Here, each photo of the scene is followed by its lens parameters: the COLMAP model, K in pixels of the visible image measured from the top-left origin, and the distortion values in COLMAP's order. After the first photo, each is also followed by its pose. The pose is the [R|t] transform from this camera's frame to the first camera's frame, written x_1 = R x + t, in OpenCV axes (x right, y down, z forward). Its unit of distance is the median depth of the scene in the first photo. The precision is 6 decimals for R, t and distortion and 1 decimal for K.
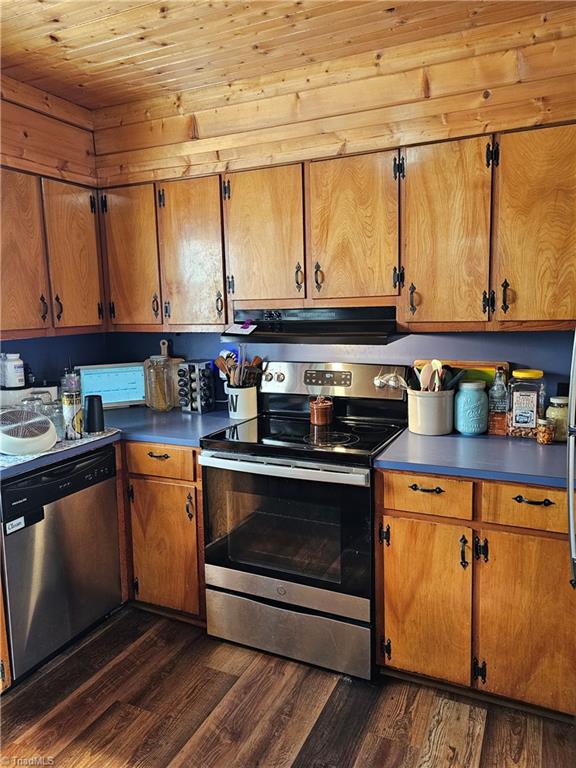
lens RADIAL K [[555.2, 0, 286.2], [0, 555.2, 380.3], [0, 0, 1]] dist [0.074370, -0.085569]
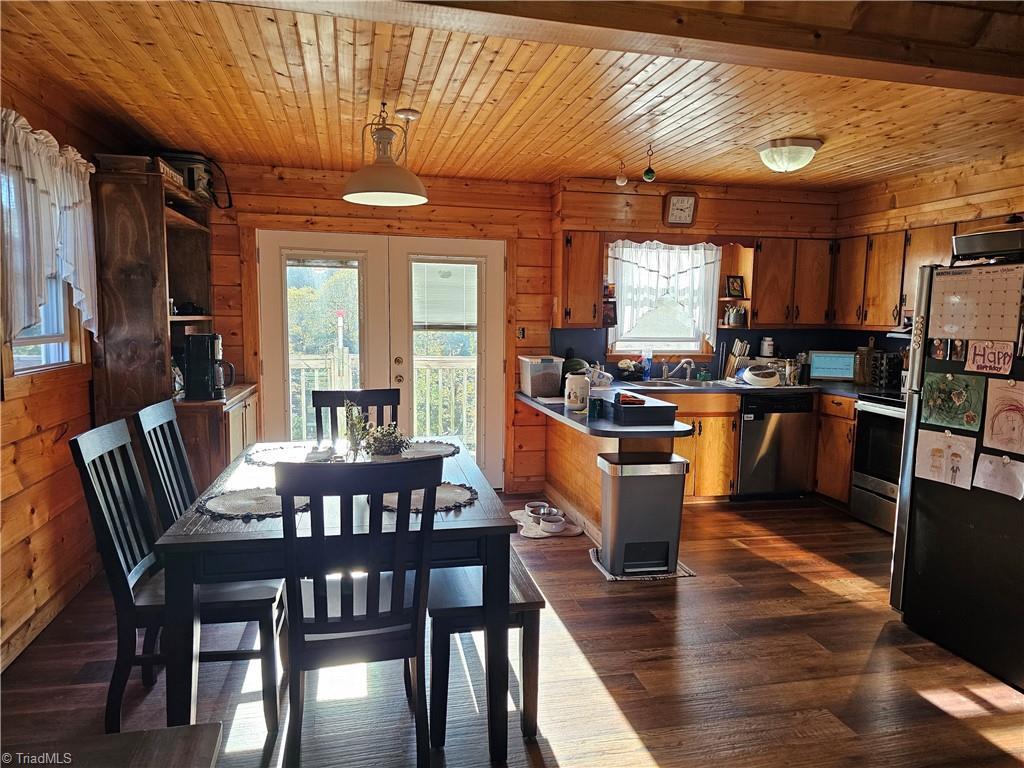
lens RADIAL K [[688.2, 0, 521.9], [0, 688.2, 380.4], [0, 0, 1]] dist [0.069999, -0.059575]
pose [[0.625414, 0.111059, -0.772349, 0.822844], [-0.138382, 0.989916, 0.030287, 0.144638], [0.767924, 0.087937, 0.634476, -1.095929]]
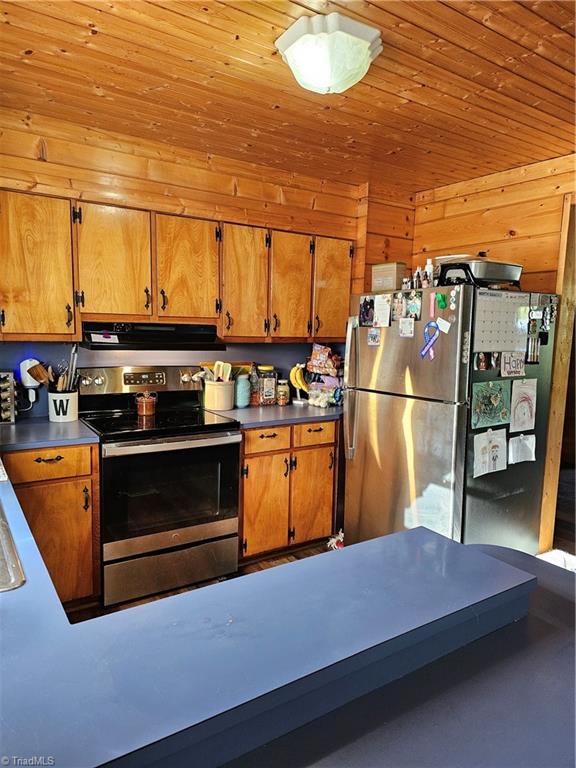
lens RADIAL K [[516.2, 0, 289.7], [0, 516.2, 388.5], [0, 0, 1]] dist [0.069999, -0.059575]
pose [[0.521703, -0.065957, 0.850574, -0.867125], [0.077455, 0.996551, 0.029769, 0.010168], [-0.849604, 0.050351, 0.525013, 0.109213]]
